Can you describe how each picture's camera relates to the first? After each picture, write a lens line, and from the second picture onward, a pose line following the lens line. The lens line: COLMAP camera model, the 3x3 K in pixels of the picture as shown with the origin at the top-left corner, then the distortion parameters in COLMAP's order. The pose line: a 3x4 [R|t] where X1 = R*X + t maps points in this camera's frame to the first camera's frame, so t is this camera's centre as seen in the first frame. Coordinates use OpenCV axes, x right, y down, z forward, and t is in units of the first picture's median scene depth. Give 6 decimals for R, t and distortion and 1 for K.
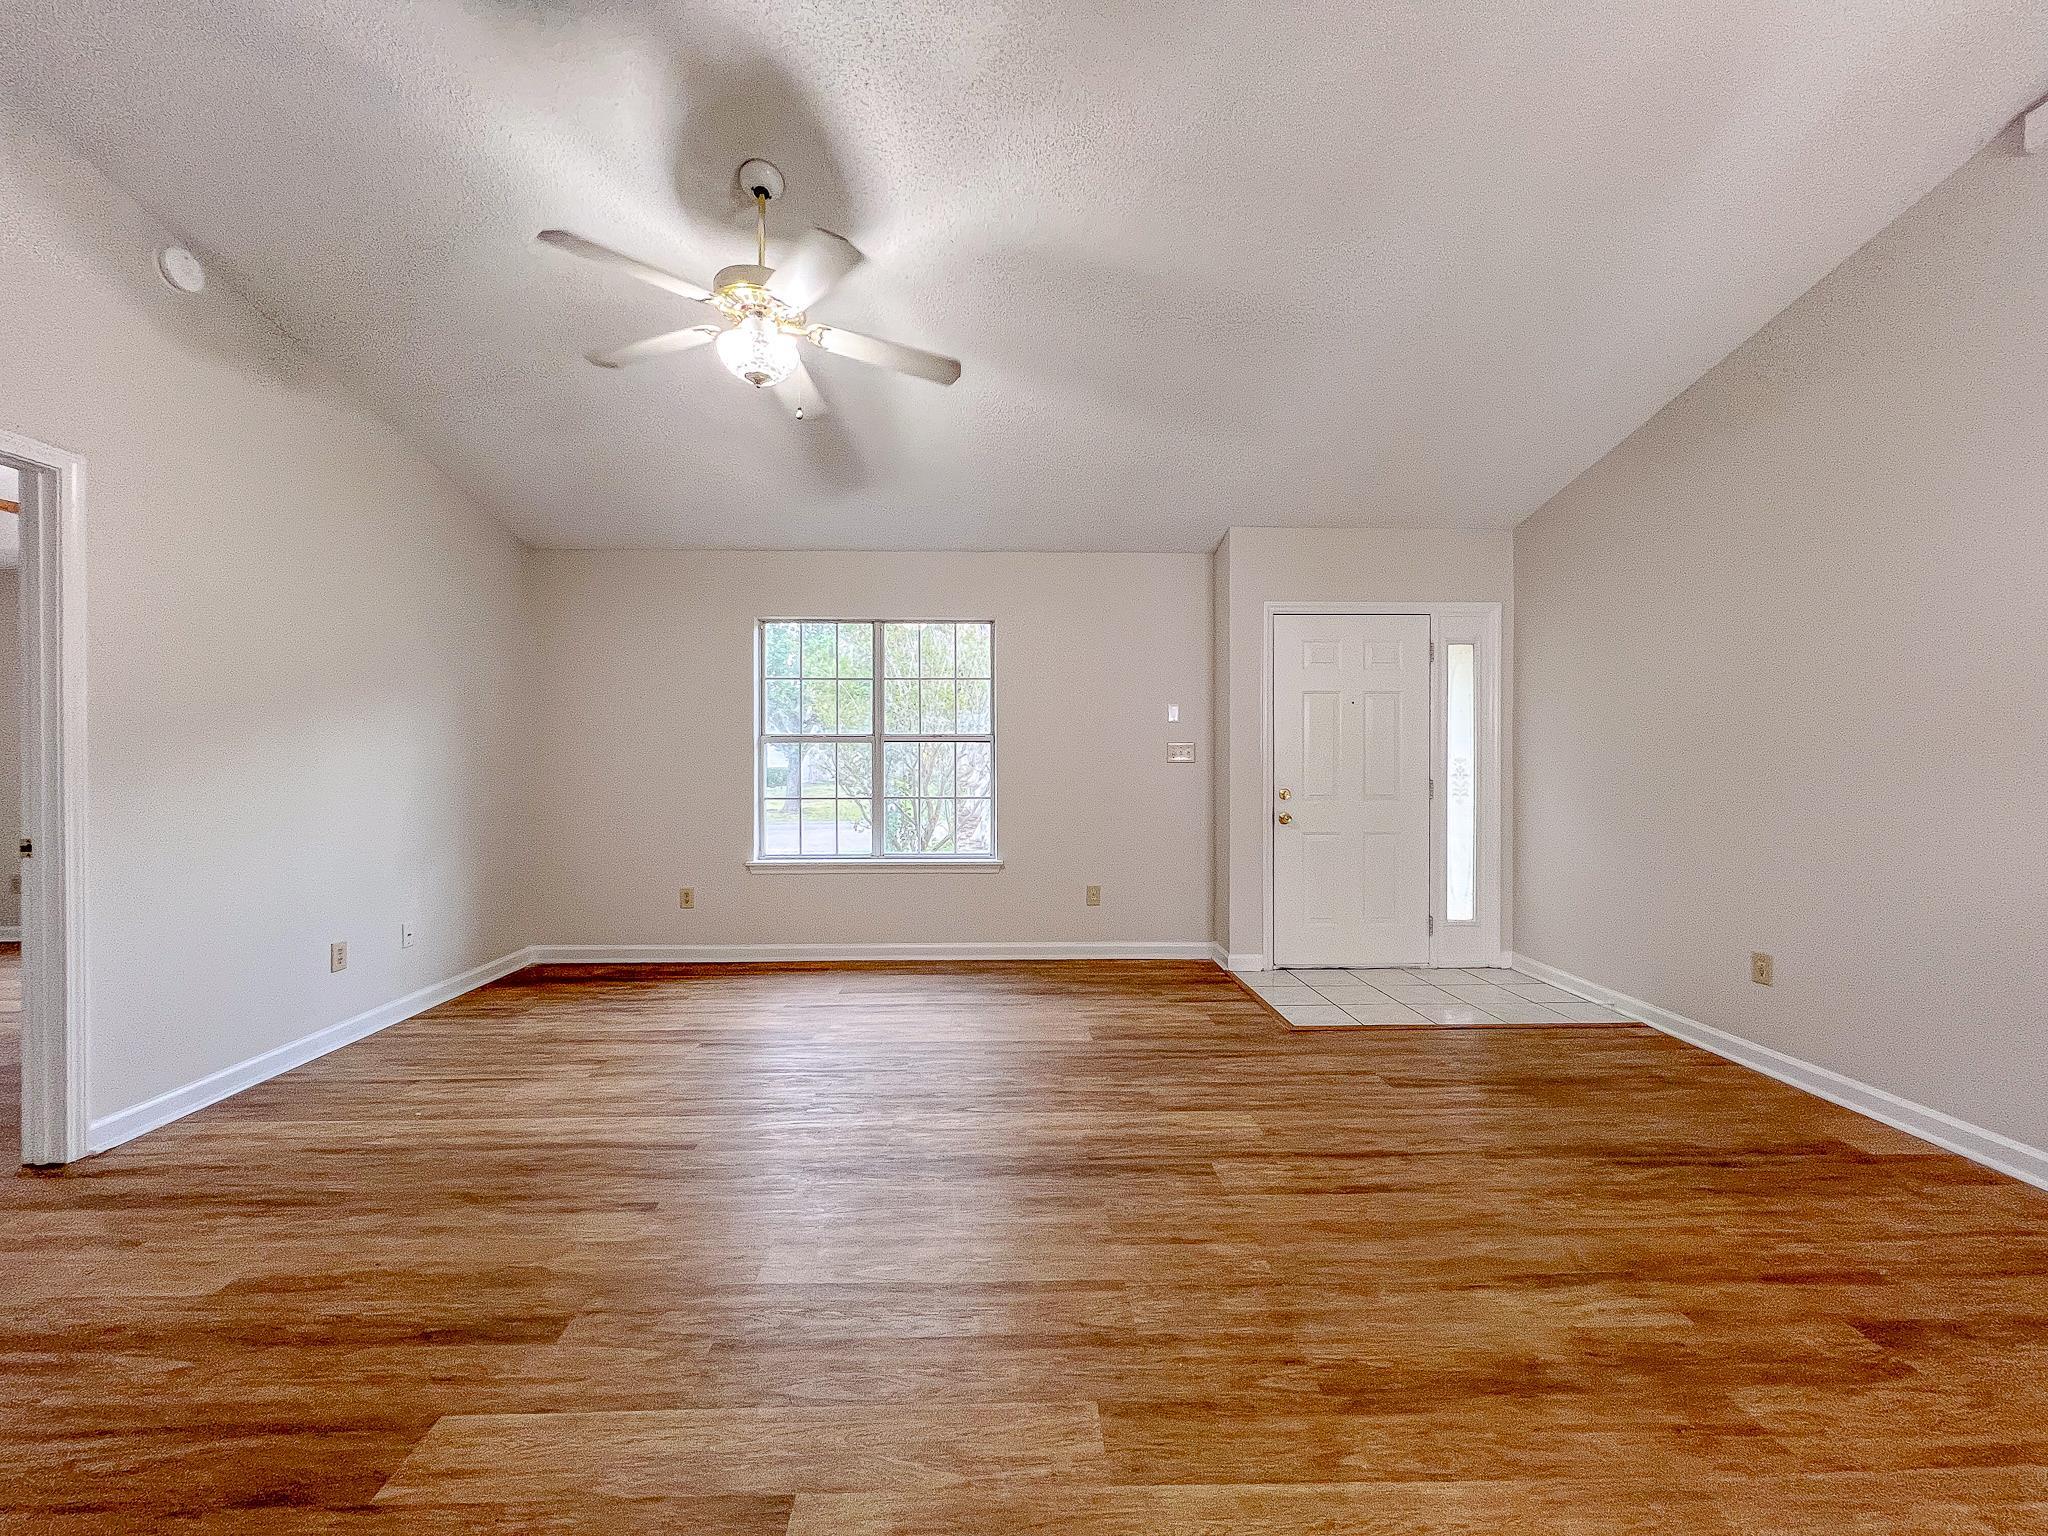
lens RADIAL K [[820.1, 0, 1017.9], [0, 820.1, 761.9], [0, 0, 1]] dist [-0.002748, 0.000965]
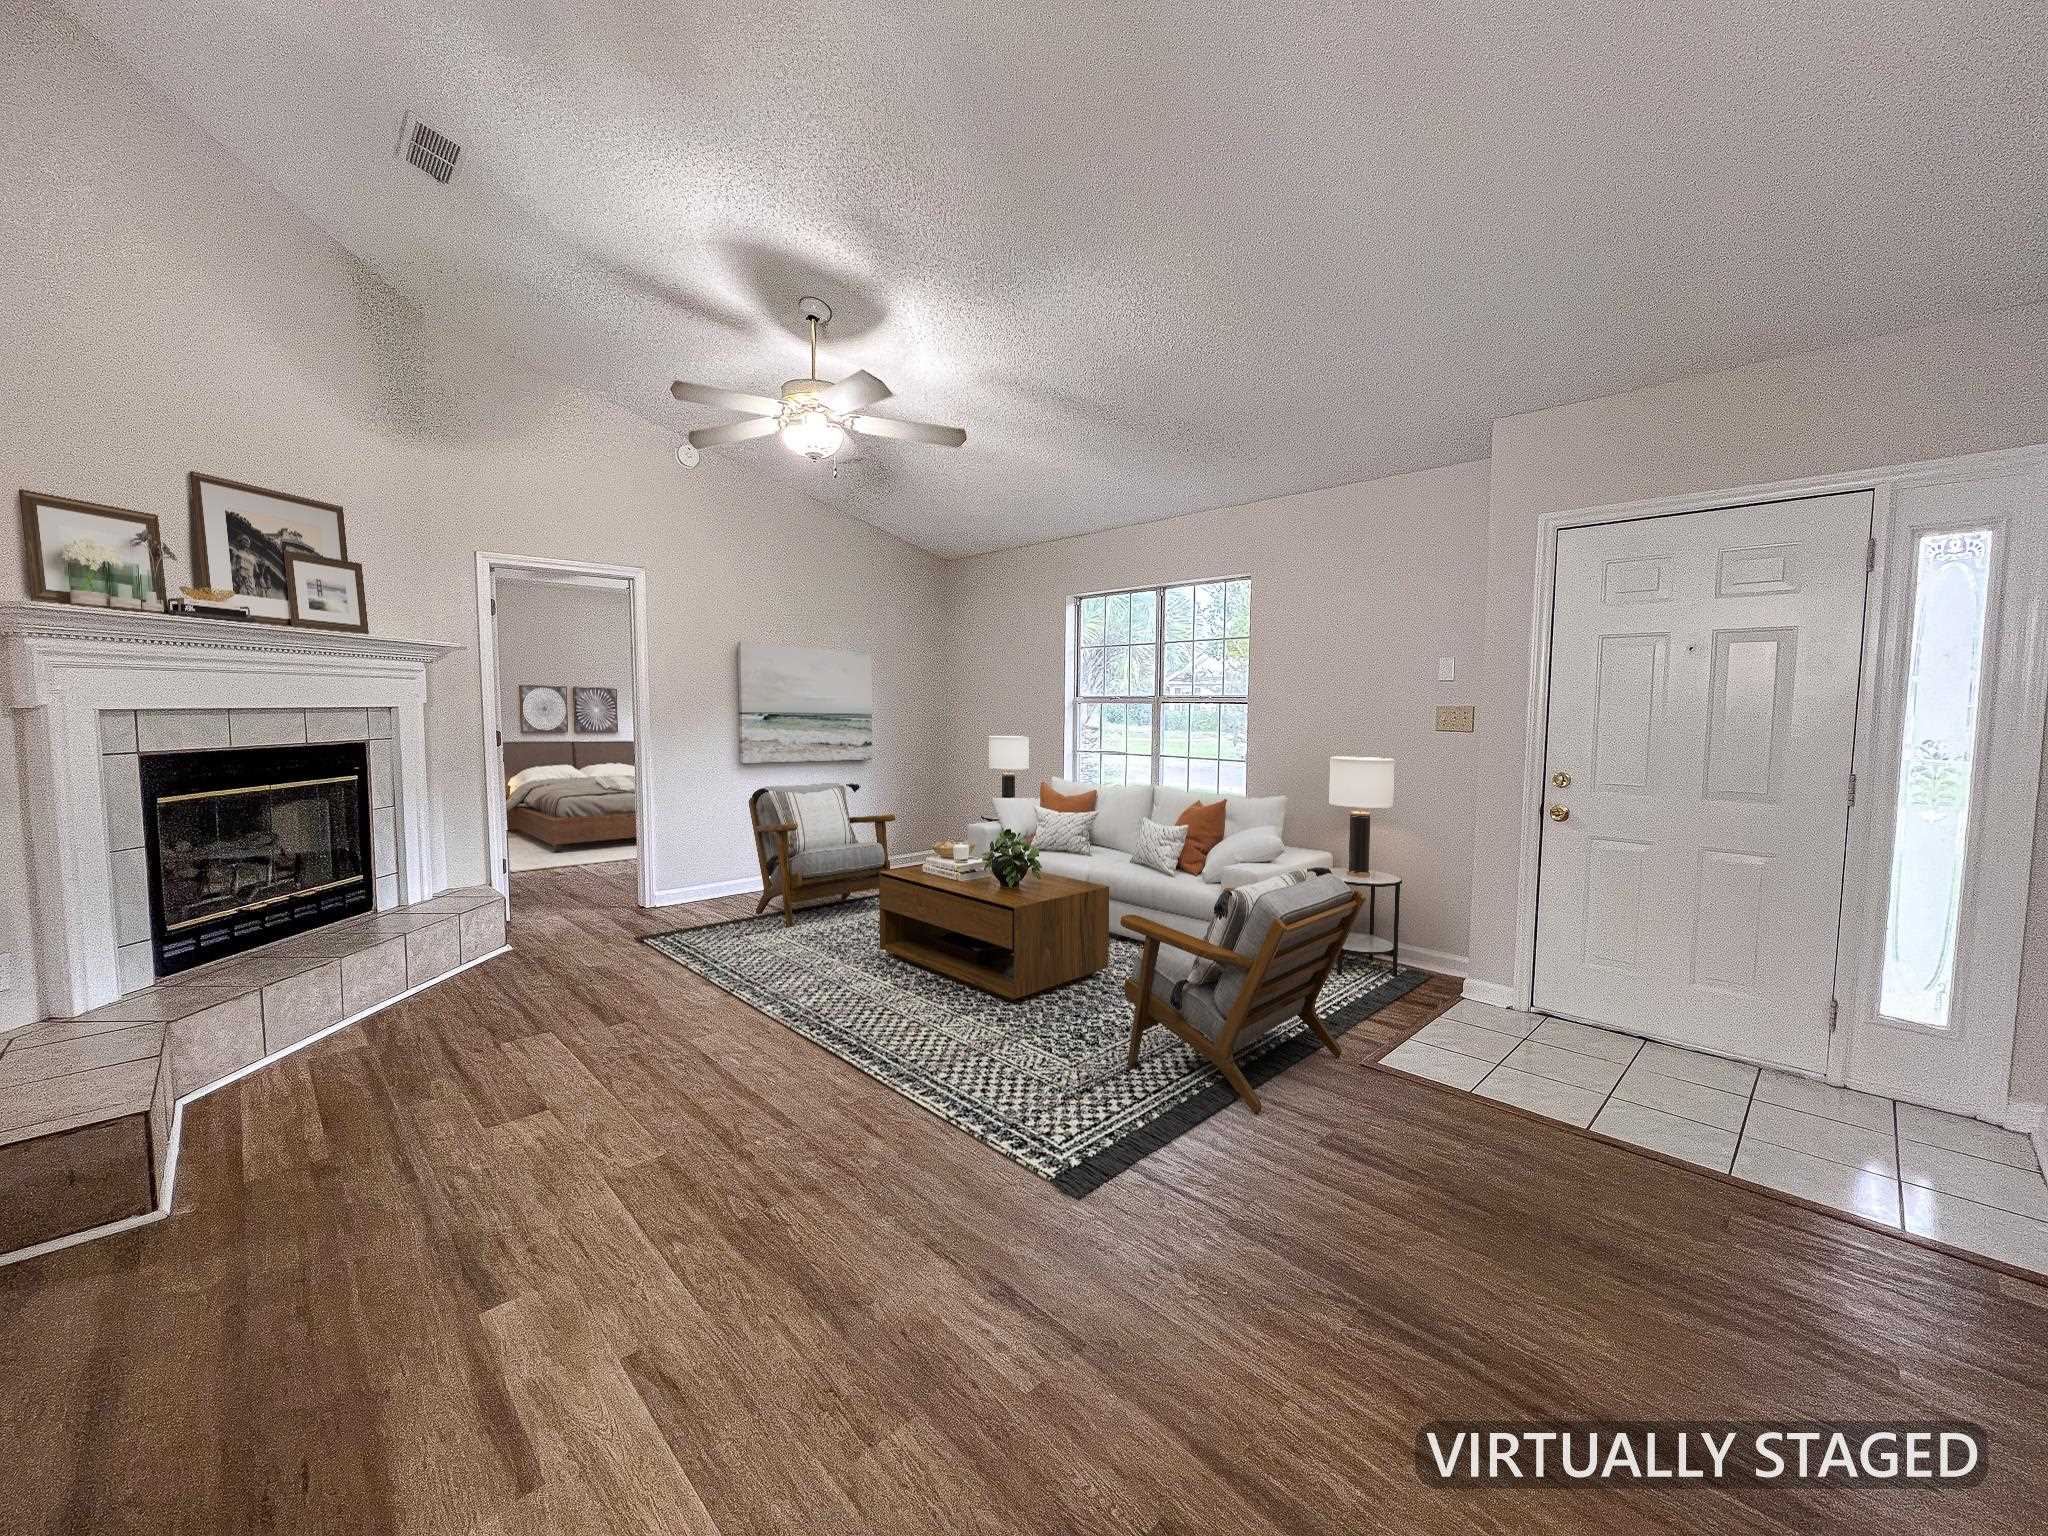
lens RADIAL K [[824.1, 0, 1015.4], [0, 824.1, 763.9], [0, 0, 1]] dist [-0.003682, 0.000936]
pose [[0.668371, 0.060003, -0.741404, 0.618683], [-0.007385, 0.997227, 0.074050, -0.028499], [0.743792, -0.044018, 0.666961, 0.180471]]
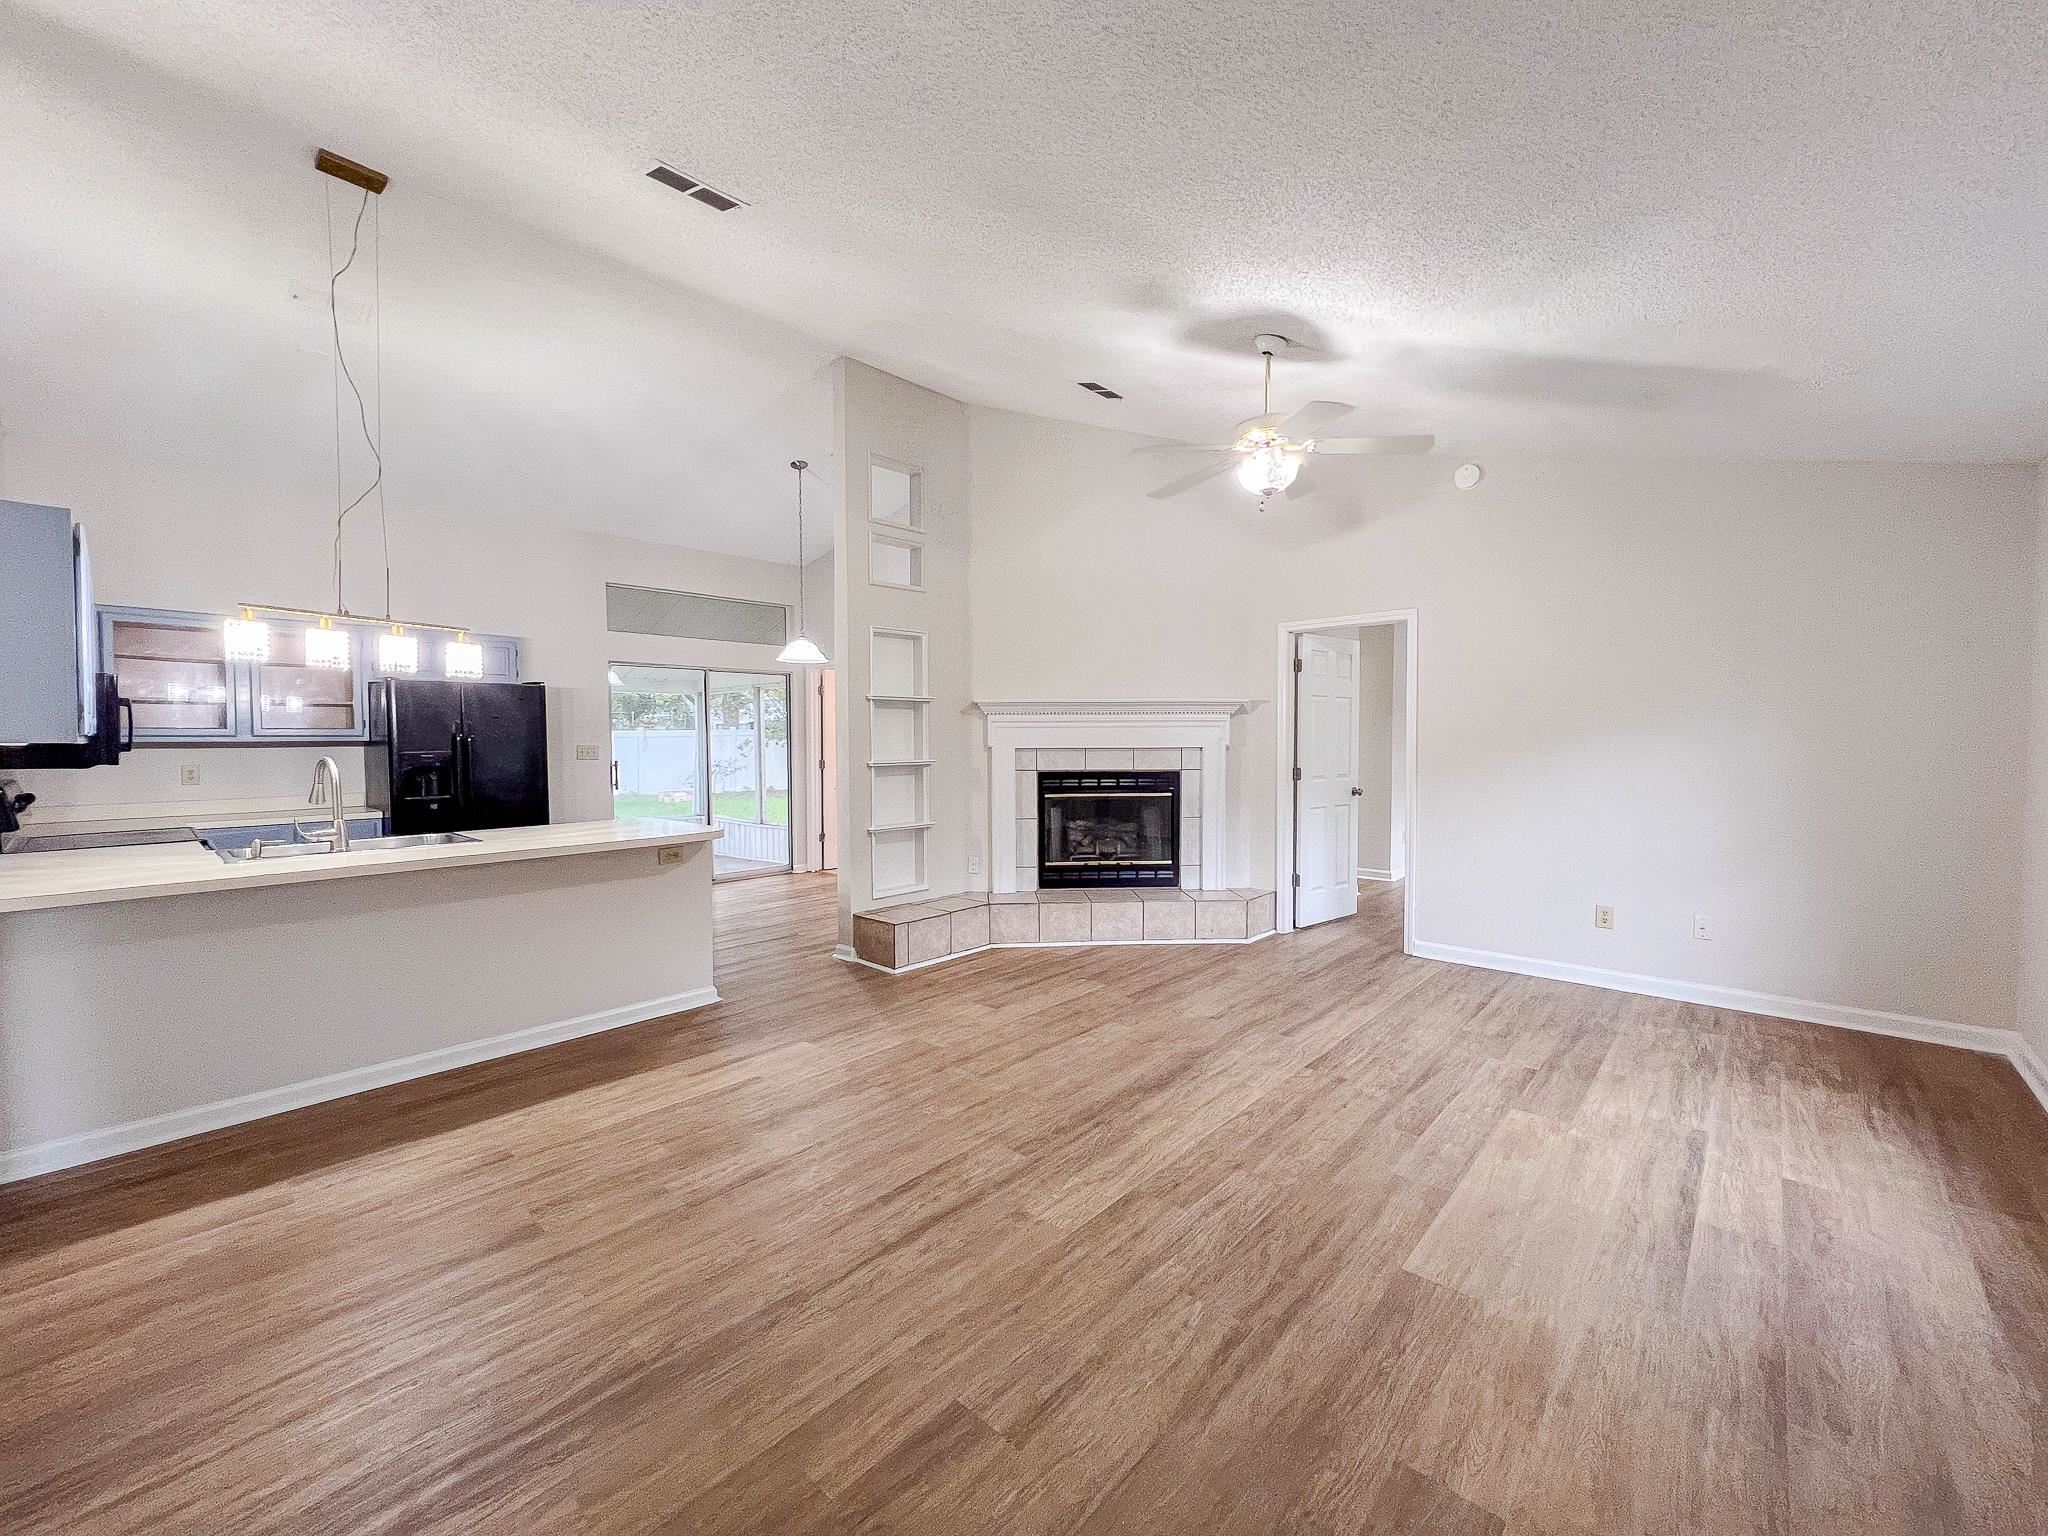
lens RADIAL K [[824.1, 0, 1019.1], [0, 824.1, 759.8], [0, 0, 1]] dist [-0.003682, 0.000936]
pose [[-0.696328, 0.023384, -0.717343, 0.600740], [0.002128, 0.999532, 0.030517, -0.039734], [0.717721, 0.019723, -0.696051, 1.035389]]
